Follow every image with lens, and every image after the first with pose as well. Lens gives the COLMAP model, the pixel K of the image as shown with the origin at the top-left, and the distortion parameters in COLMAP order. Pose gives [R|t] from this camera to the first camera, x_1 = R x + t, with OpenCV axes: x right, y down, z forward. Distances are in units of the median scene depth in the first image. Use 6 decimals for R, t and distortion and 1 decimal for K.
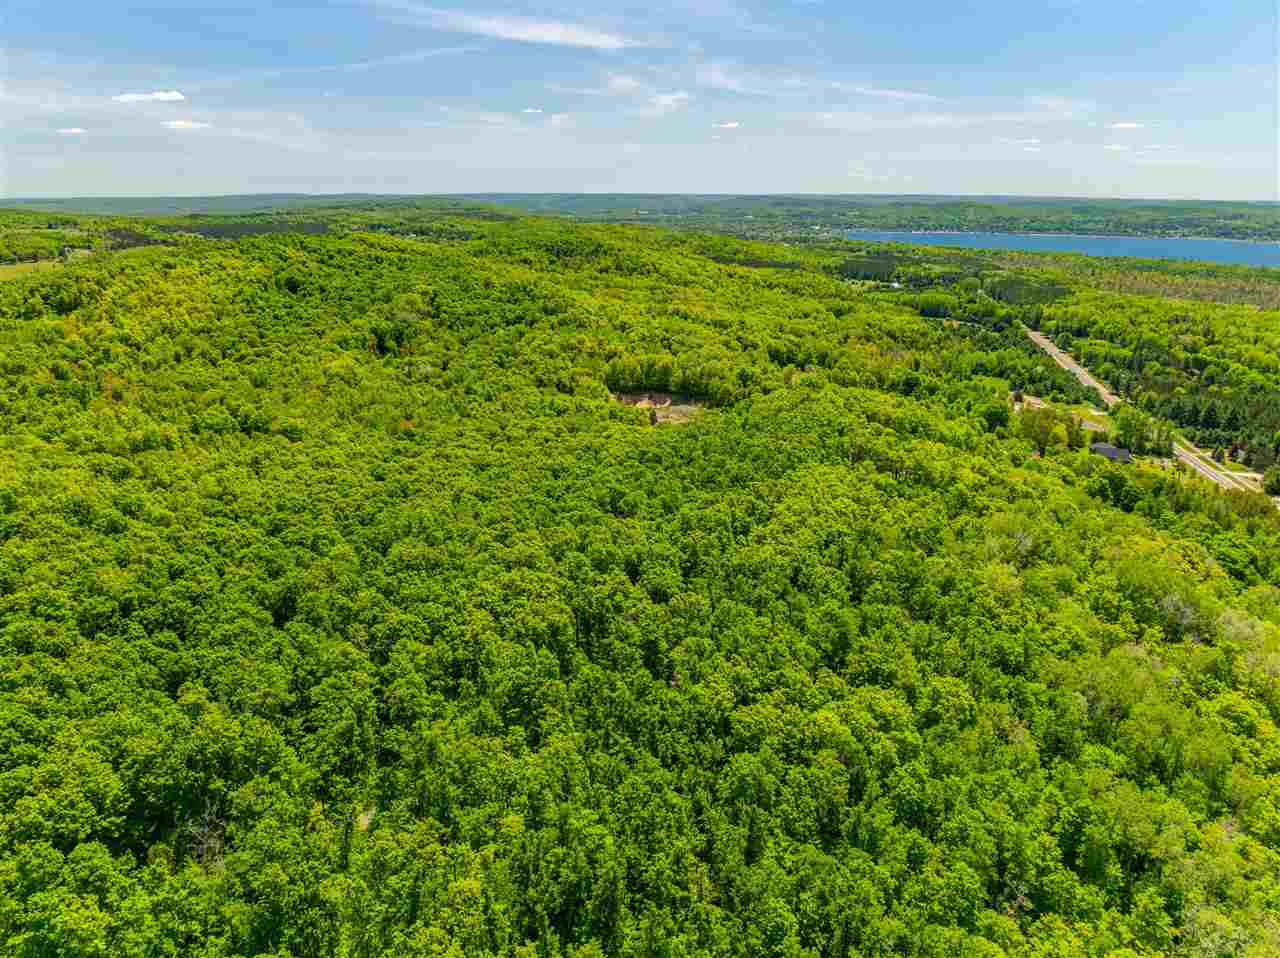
lens RADIAL K [[904.9, 0, 644.4], [0, 904.9, 479.4], [0, 0, 1]] dist [-0.033027, -0.004815]
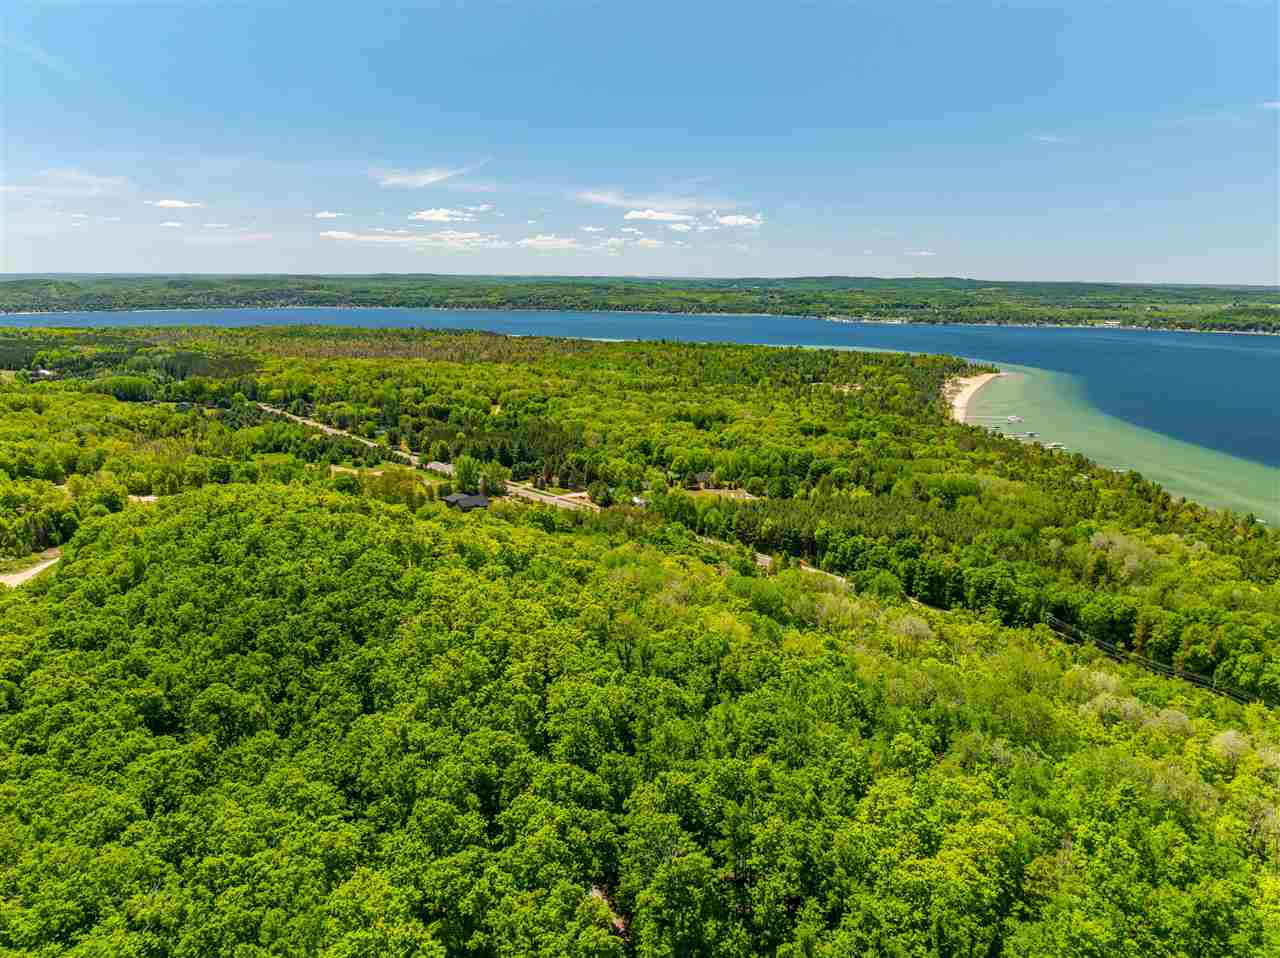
lens RADIAL K [[904.9, 0, 644.4], [0, 904.9, 479.4], [0, 0, 1]] dist [-0.033027, -0.004815]
pose [[0.595364, -0.175917, 0.783961, -0.117695], [0.238077, 0.970542, 0.036981, -0.031226], [-0.767373, 0.164626, 0.619708, 0.141102]]
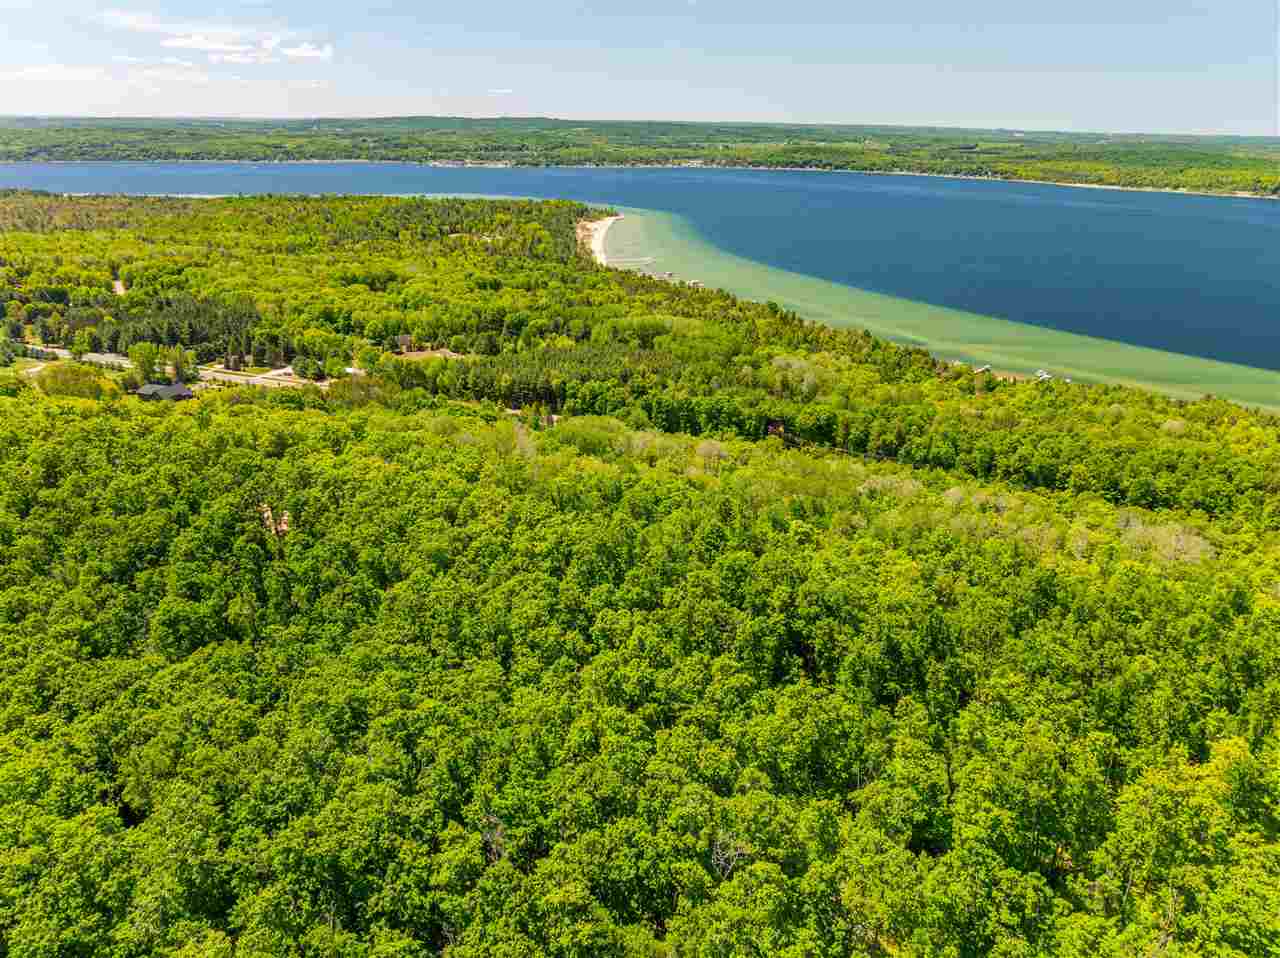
lens RADIAL K [[904.9, 0, 644.4], [0, 904.9, 479.4], [0, 0, 1]] dist [-0.033027, -0.004815]
pose [[0.198423, -0.365292, 0.909500, -0.187736], [0.284189, 0.909530, 0.303303, -0.062266], [-0.938011, 0.198287, 0.284284, 0.199254]]
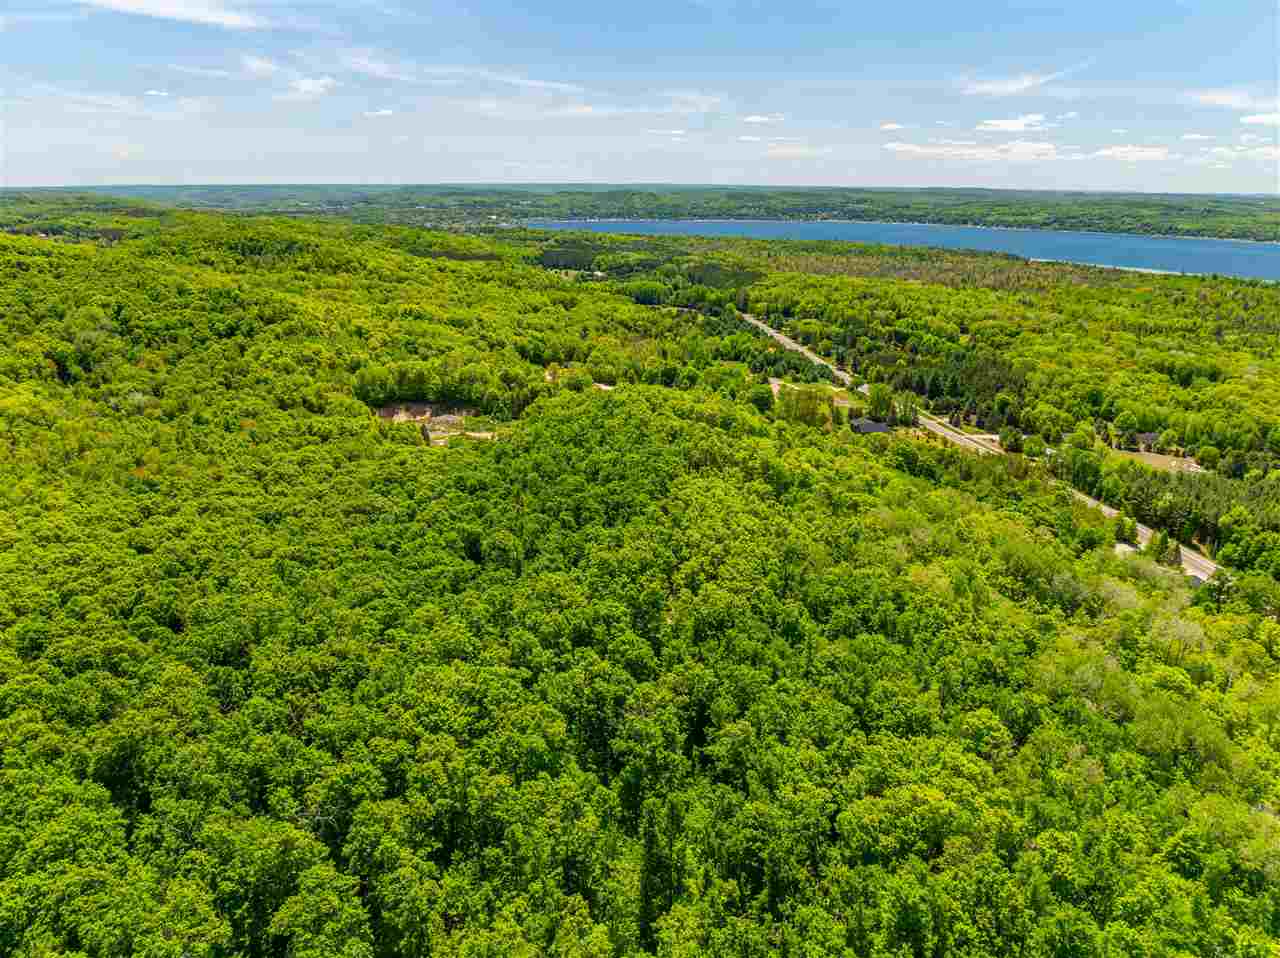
lens RADIAL K [[904.9, 0, 644.4], [0, 904.9, 479.4], [0, 0, 1]] dist [-0.033027, -0.004815]
pose [[0.938058, -0.105651, 0.329977, -0.063364], [0.102125, 0.994376, 0.028056, -0.018355], [-0.331085, 0.007381, 0.943572, 0.058168]]
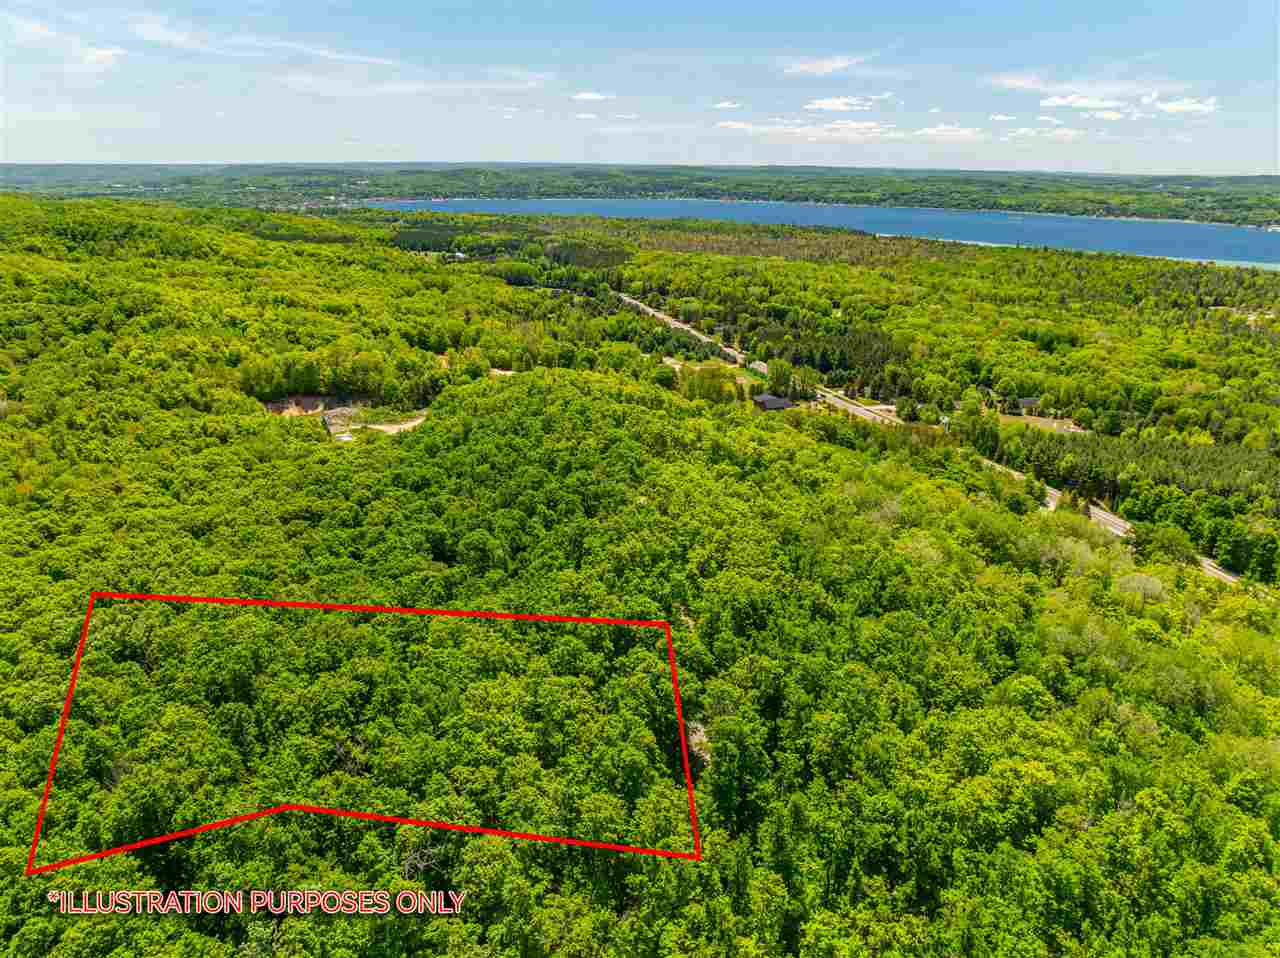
lens RADIAL K [[904.9, 0, 644.4], [0, 904.9, 479.4], [0, 0, 1]] dist [-0.033027, -0.004815]
pose [[0.866808, -0.160910, 0.471965, -0.100864], [0.145511, 0.986931, 0.069236, -0.026158], [-0.476938, 0.008662, 0.878894, 0.085903]]
